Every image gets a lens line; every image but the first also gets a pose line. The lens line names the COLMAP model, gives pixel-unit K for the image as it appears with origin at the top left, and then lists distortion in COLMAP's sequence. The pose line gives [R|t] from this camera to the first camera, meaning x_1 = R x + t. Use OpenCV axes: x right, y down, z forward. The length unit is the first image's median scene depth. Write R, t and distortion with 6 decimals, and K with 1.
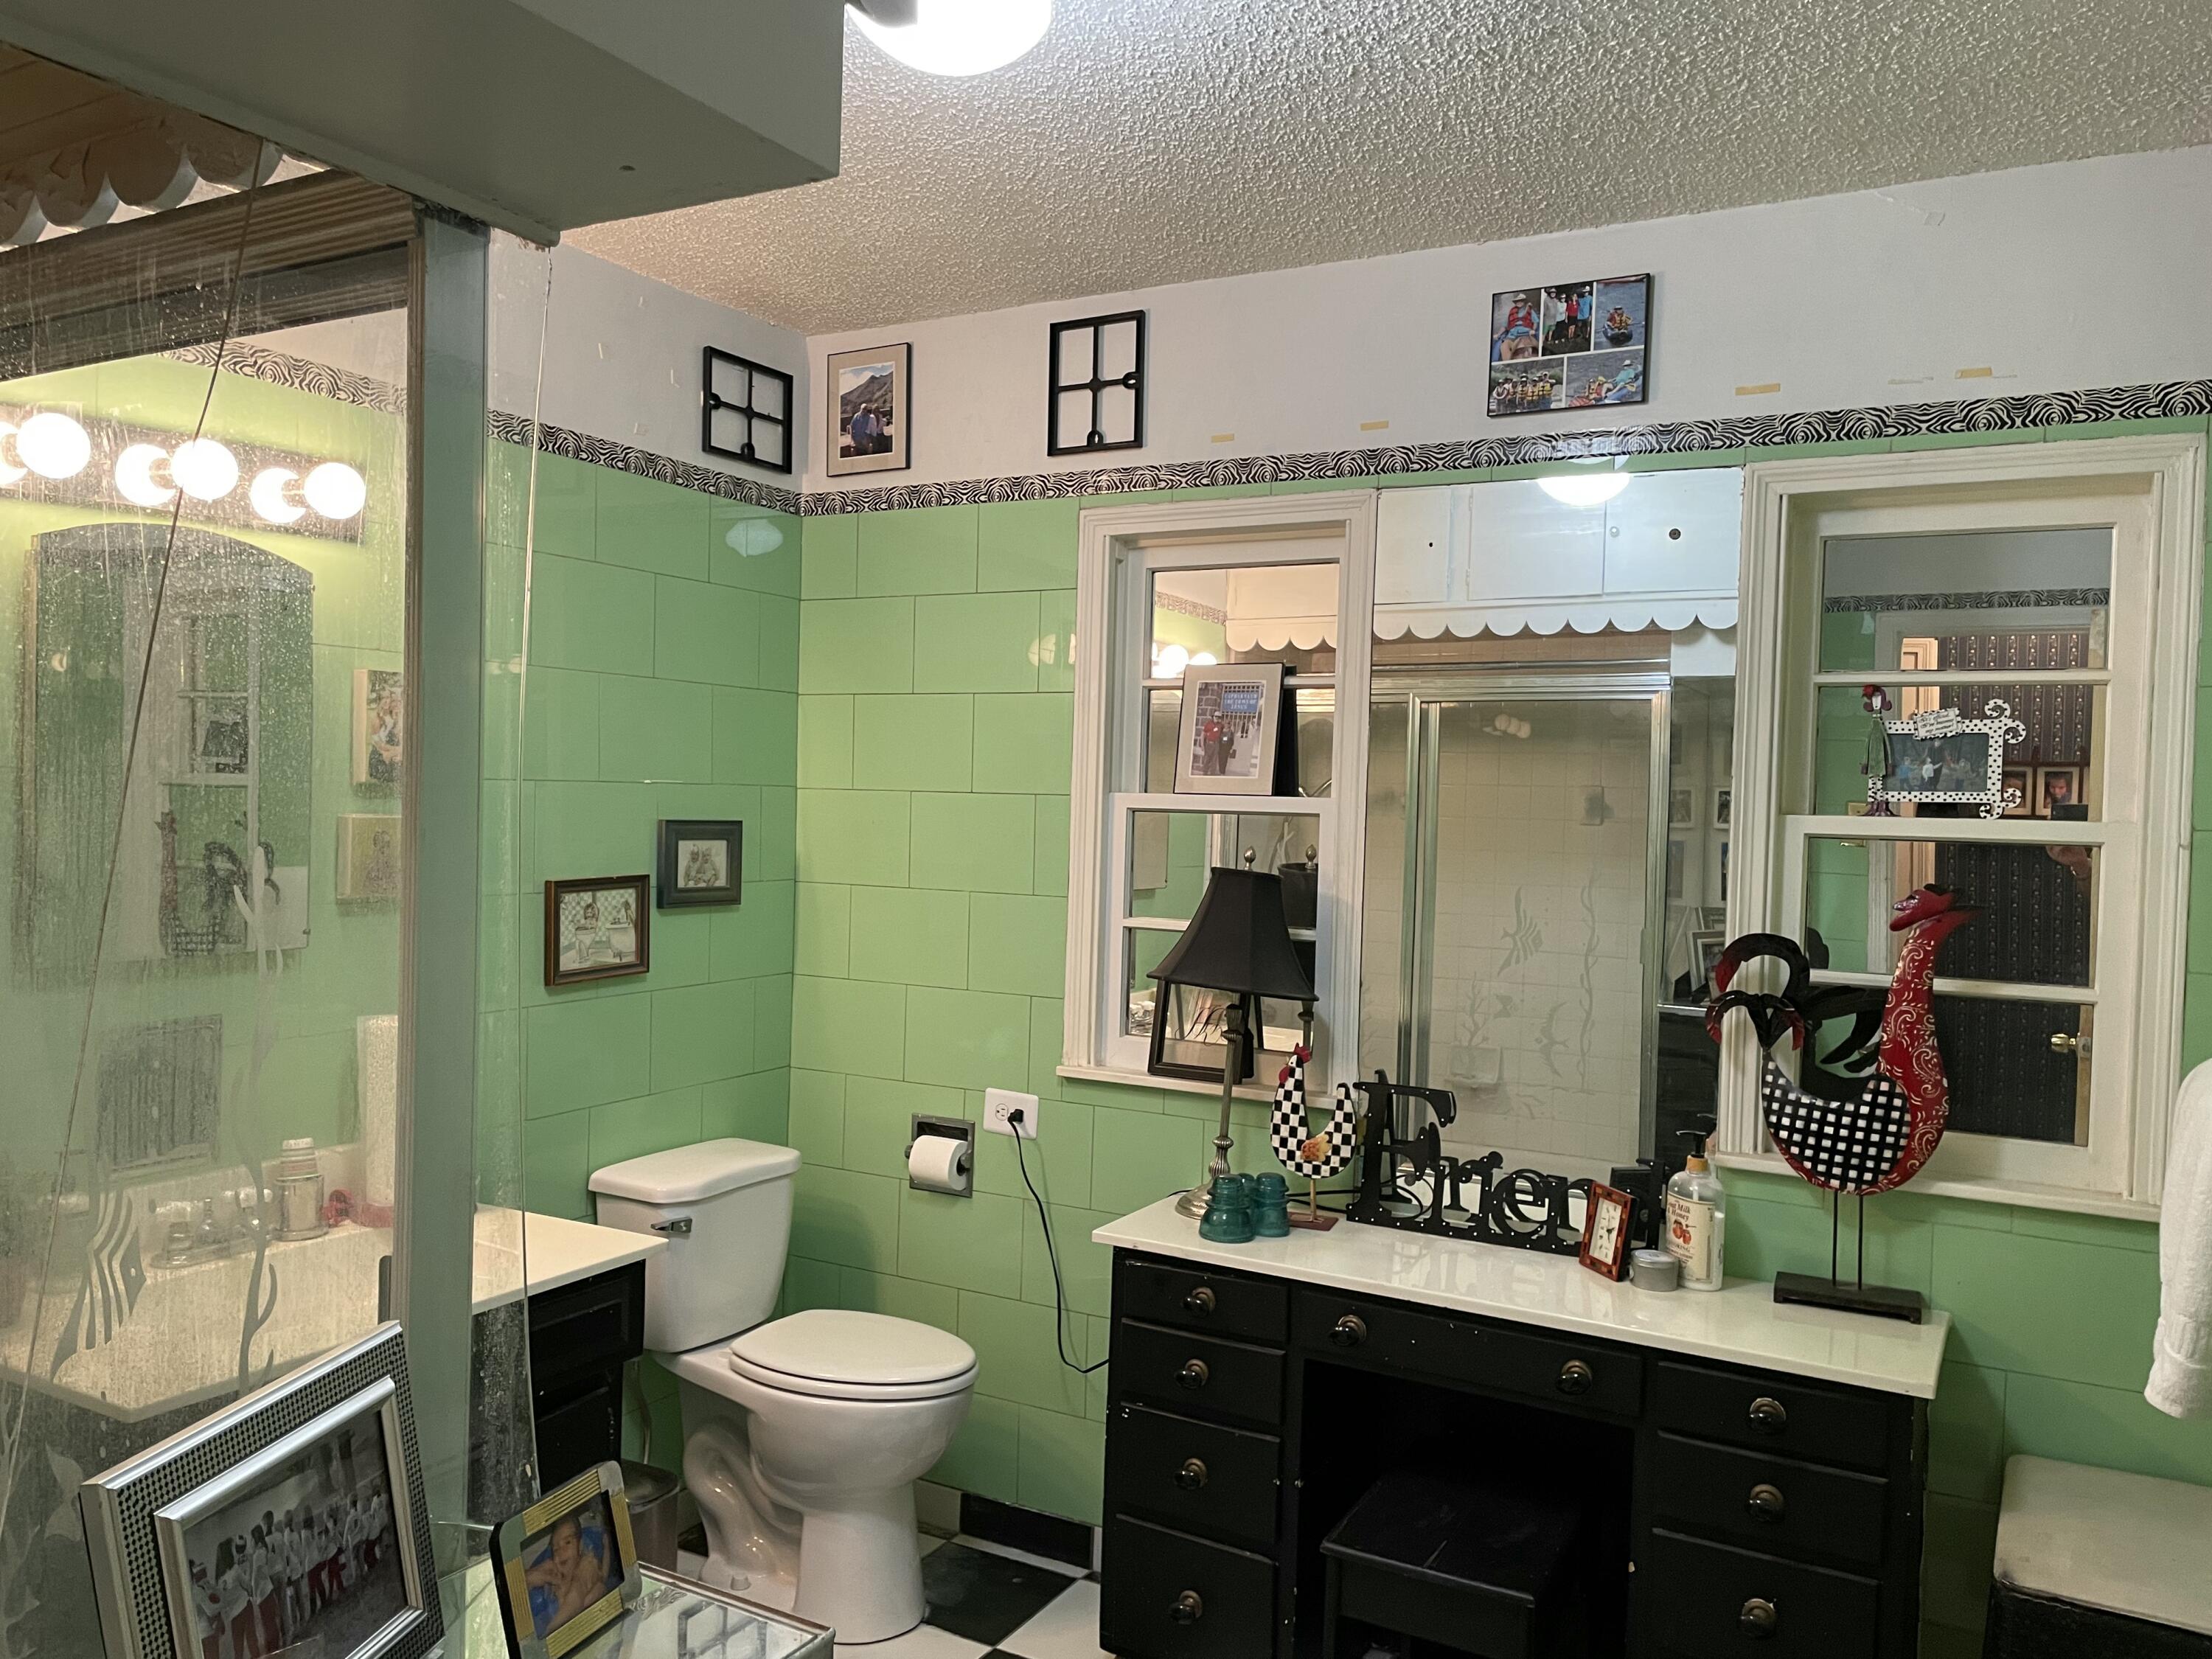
lens RADIAL K [[1665.6, 0, 1107.0], [0, 1665.6, 828.0], [0, 0, 1]] dist [0.093450, -0.123823]
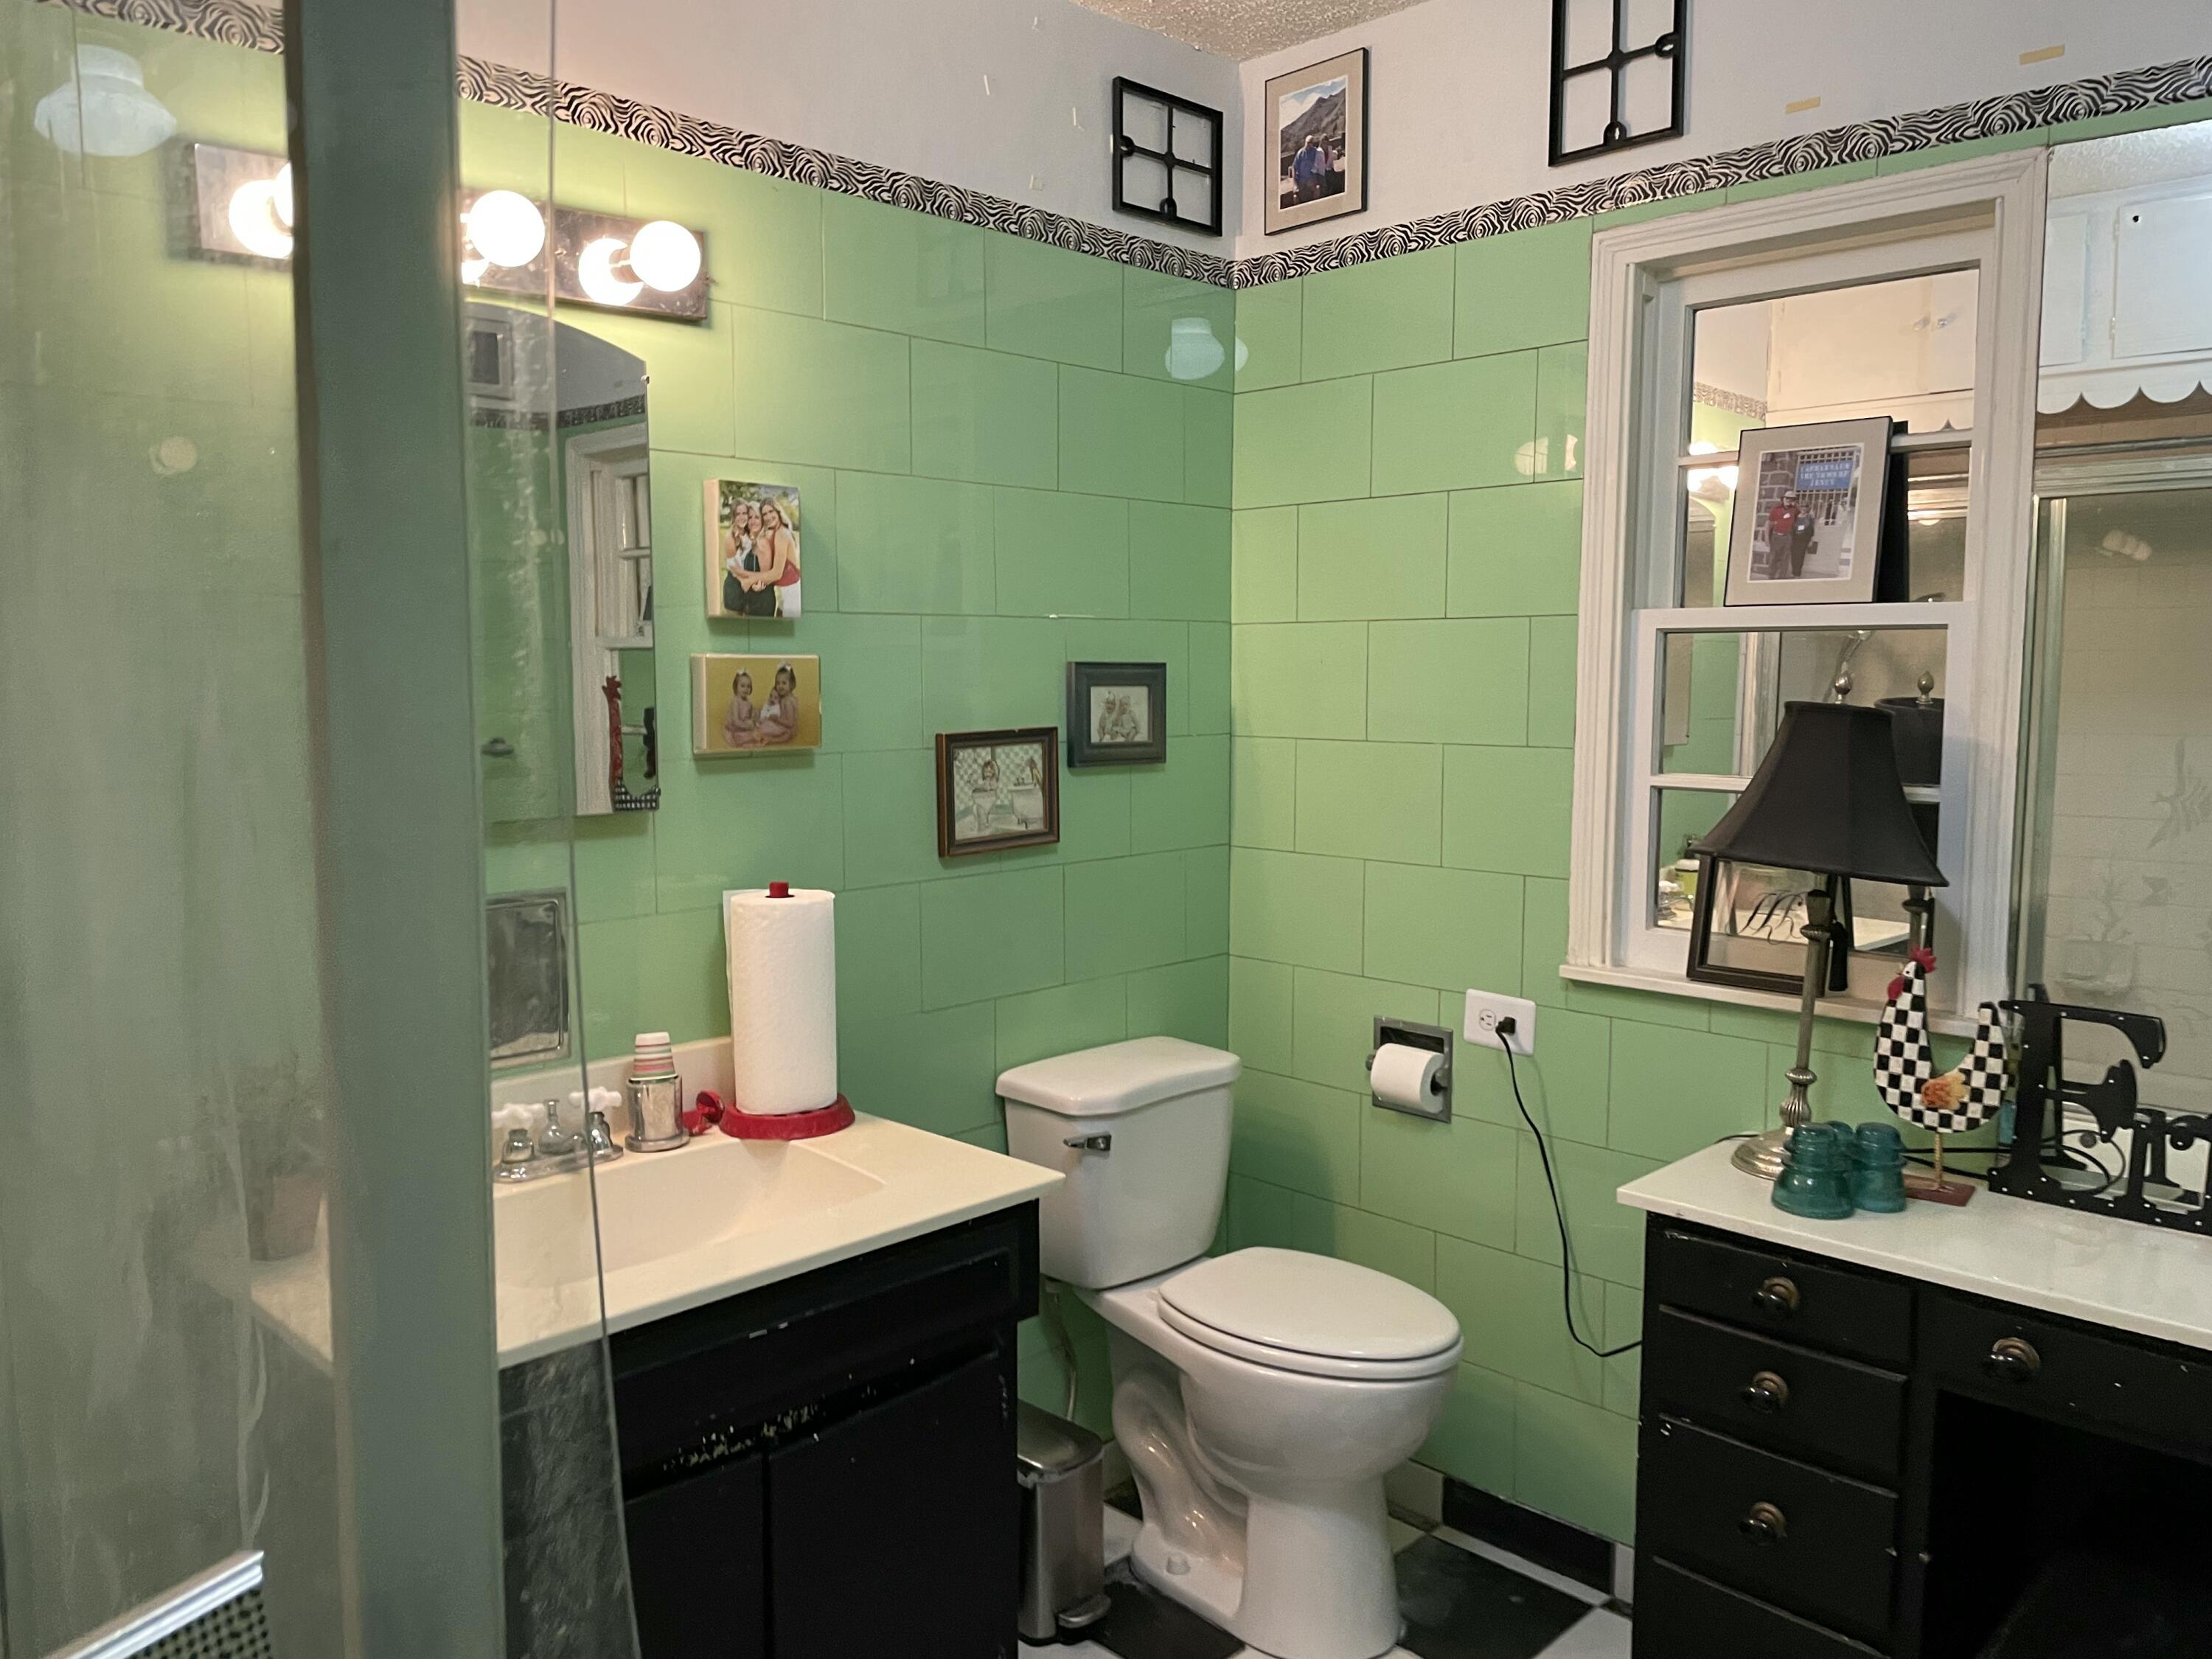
lens RADIAL K [[1665.6, 0, 1111.1], [0, 1665.6, 820.3], [0, 0, 1]] dist [0.093450, -0.123823]
pose [[0.962201, -0.000559, -0.272341, -0.018980], [0.019735, 0.997512, 0.067678, 0.018566], [0.271626, -0.070495, 0.959818, 0.200884]]
